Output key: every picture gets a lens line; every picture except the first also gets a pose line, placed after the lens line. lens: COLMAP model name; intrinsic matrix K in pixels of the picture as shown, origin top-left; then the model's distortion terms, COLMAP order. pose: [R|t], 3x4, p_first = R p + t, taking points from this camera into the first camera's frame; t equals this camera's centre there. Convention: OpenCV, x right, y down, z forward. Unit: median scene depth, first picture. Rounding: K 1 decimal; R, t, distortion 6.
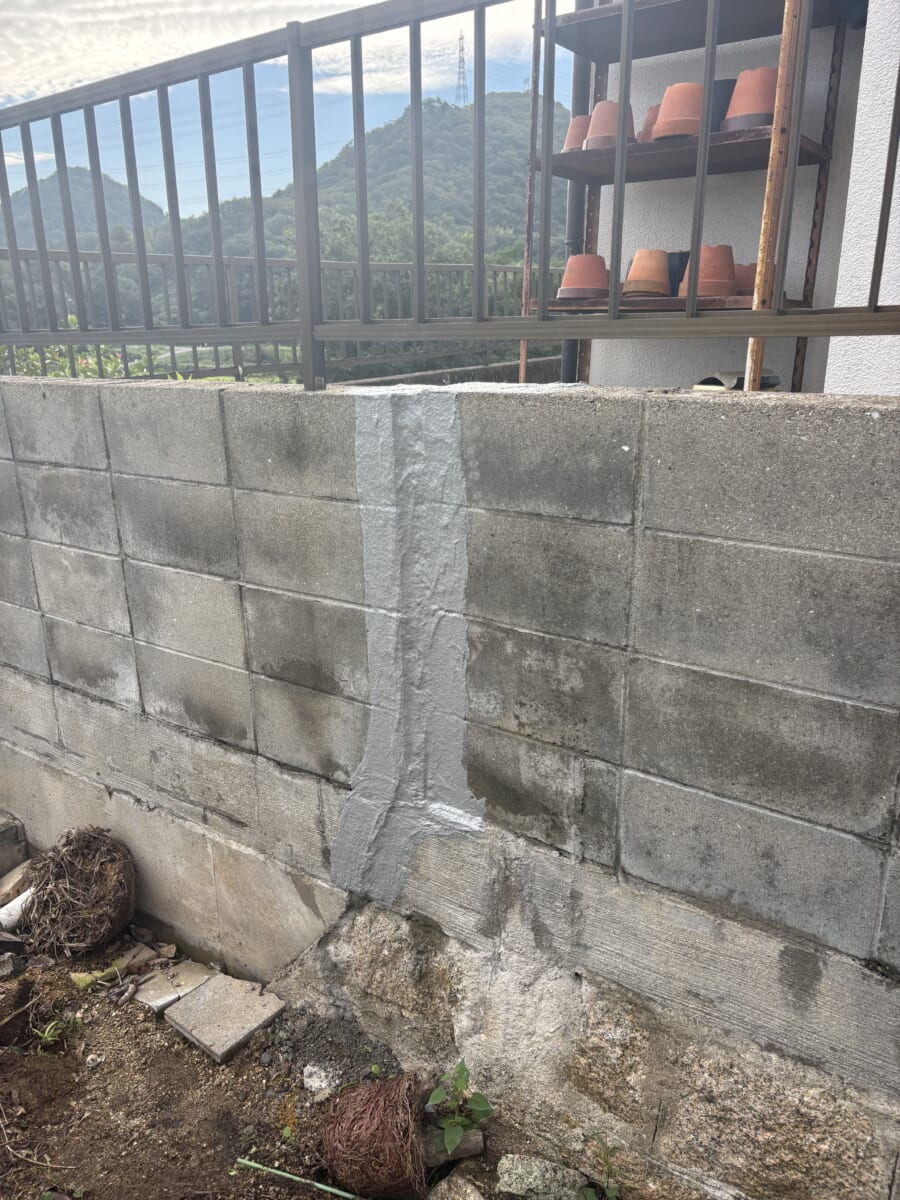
lens RADIAL K [[927.6, 0, 450.0], [0, 927.6, 600.0], [0, 0, 1]] dist [0.076473, -0.086806]
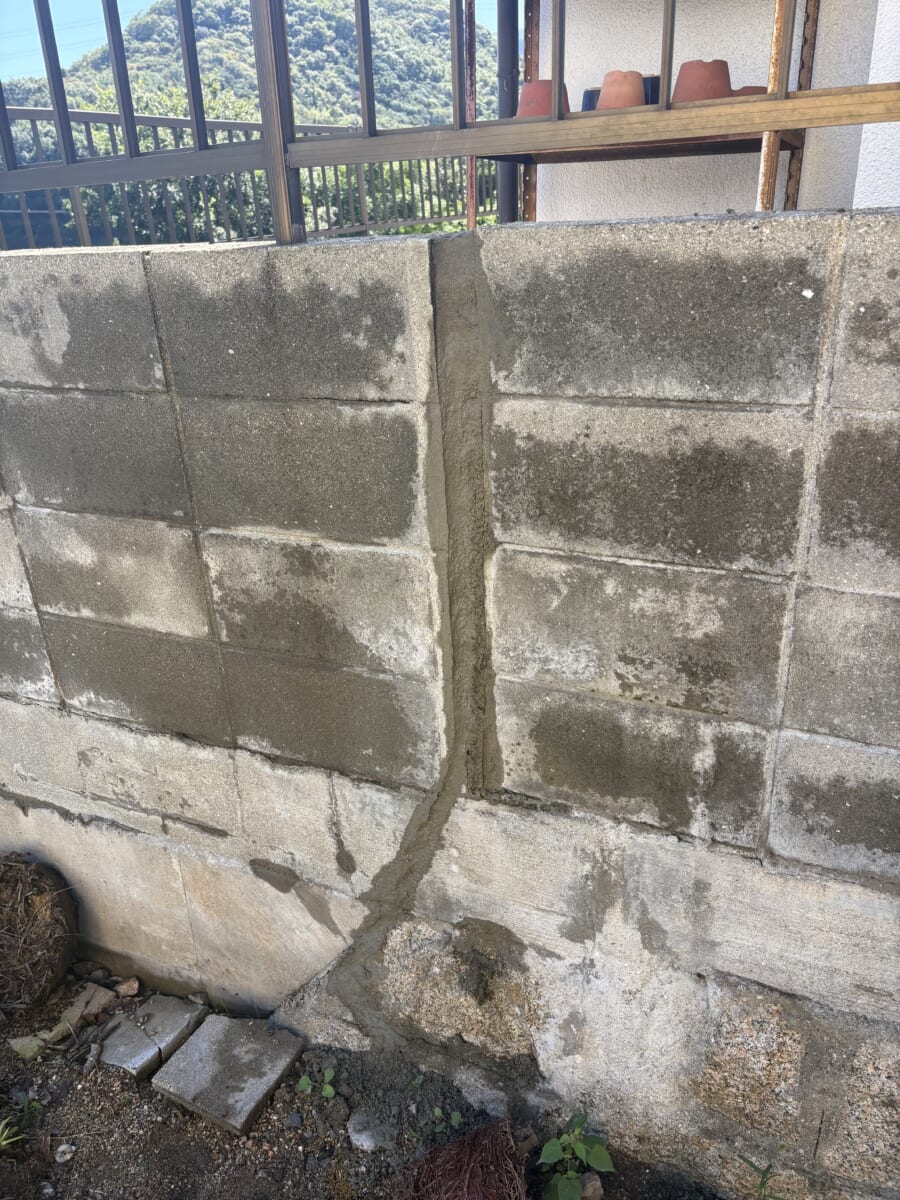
lens RADIAL K [[900.6, 0, 450.0], [0, 900.6, 600.0], [0, 0, 1]] dist [0.074200, -0.083022]
pose [[0.980543, -0.101931, 0.167767, -0.173285], [0.083477, 0.990012, 0.113610, -0.029569], [-0.177672, -0.097395, 0.979258, 0.292308]]
